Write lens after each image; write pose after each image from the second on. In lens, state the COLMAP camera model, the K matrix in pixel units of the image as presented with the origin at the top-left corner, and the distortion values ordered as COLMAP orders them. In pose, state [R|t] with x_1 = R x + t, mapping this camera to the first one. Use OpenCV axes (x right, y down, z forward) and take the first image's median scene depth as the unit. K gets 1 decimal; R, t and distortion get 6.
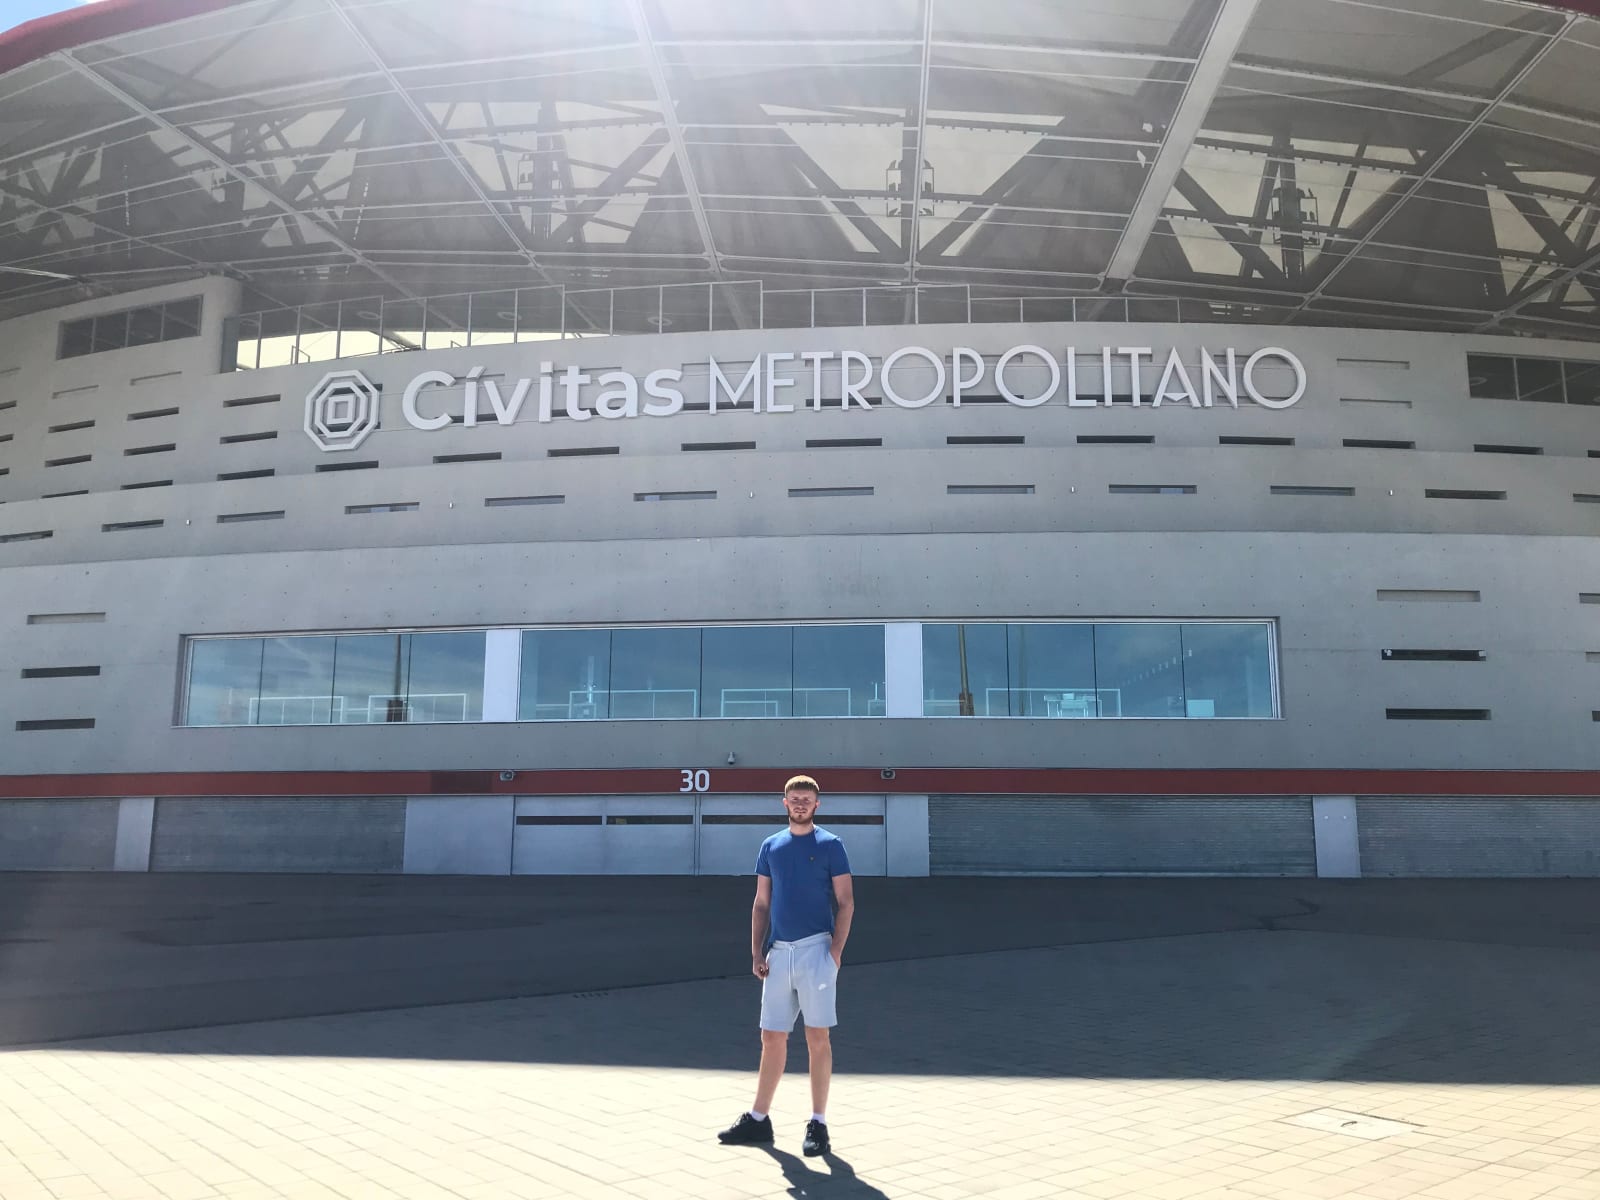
lens RADIAL K [[1279.7, 0, 777.4], [0, 1279.7, 604.6], [0, 0, 1]] dist [0.040848, -0.049397]
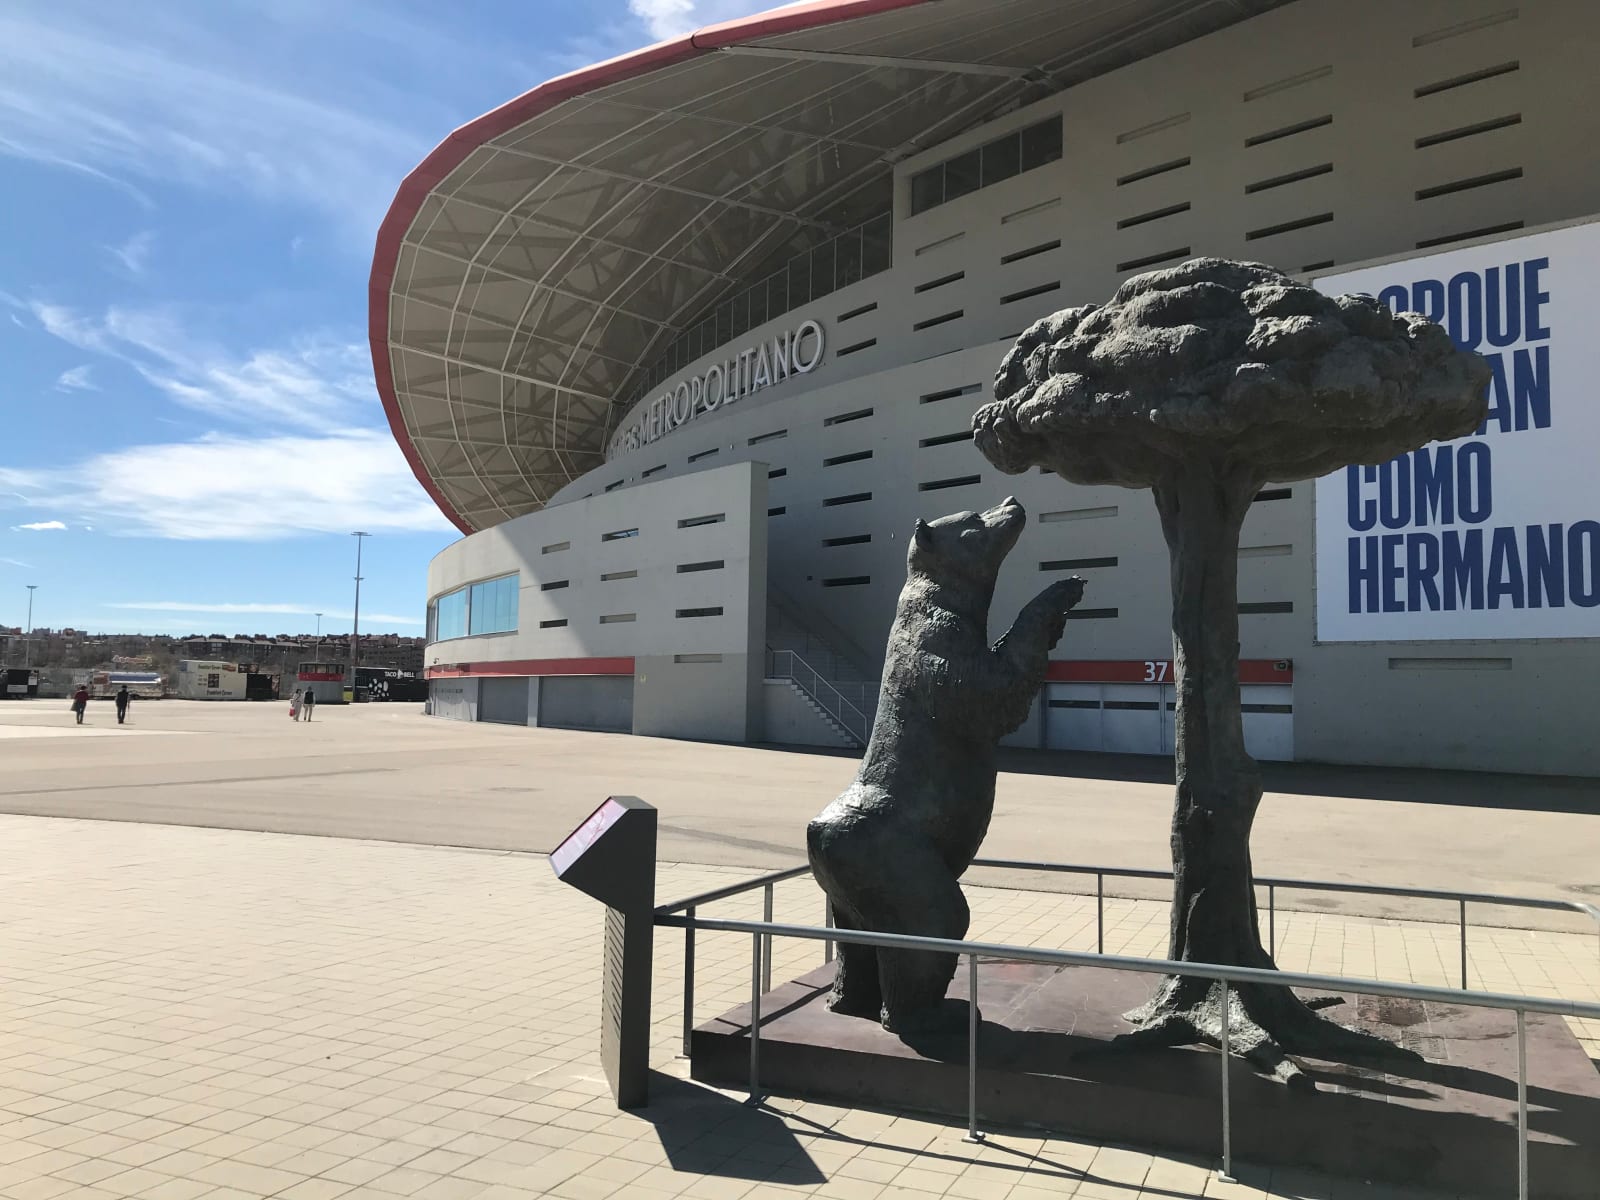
lens RADIAL K [[1317.4, 0, 779.8], [0, 1317.4, 589.2], [0, 0, 1]] dist [0.054208, -0.068297]
pose [[0.459514, -0.063875, -0.885871, 1.507172], [0.126004, 0.992011, -0.006168, 0.062456], [0.879187, -0.108789, 0.463891, 0.357279]]
